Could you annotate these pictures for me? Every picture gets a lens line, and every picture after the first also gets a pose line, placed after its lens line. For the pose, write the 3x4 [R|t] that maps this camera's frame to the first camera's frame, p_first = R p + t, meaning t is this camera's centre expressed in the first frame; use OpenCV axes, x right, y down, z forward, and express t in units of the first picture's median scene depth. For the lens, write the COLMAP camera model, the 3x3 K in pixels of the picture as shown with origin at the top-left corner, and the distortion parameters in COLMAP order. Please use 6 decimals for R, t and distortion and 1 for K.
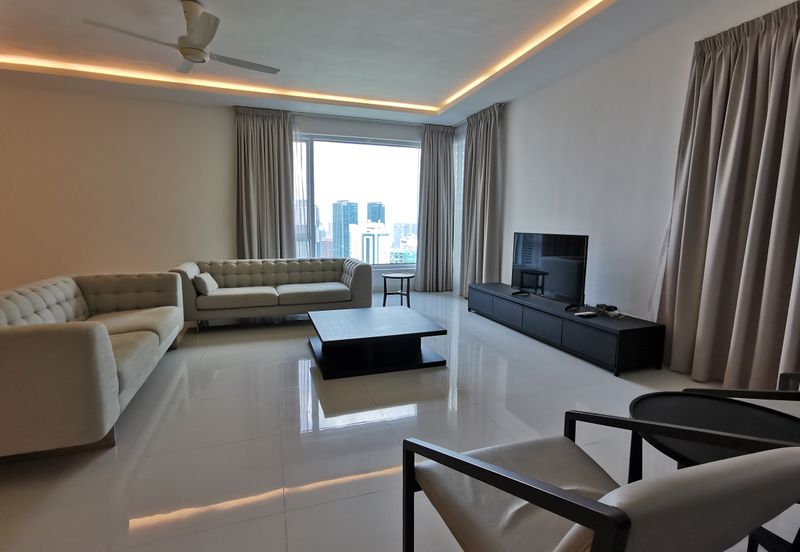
lens RADIAL K [[391.2, 0, 400.0], [0, 391.2, 276.0], [0, 0, 1]] dist [0.001636, -0.000073]
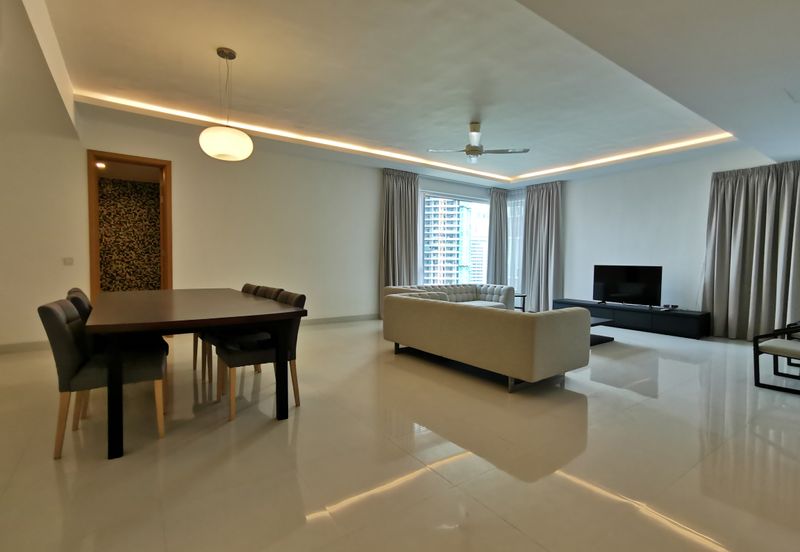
lens RADIAL K [[396.9, 0, 400.0], [0, 396.9, 276.0], [0, 0, 1]] dist [-0.030153, 0.037202]
pose [[0.955076, -0.008384, 0.296243, -0.813054], [0.033762, 0.996170, -0.080655, 0.031388], [-0.294433, 0.087034, 0.951701, -0.251313]]
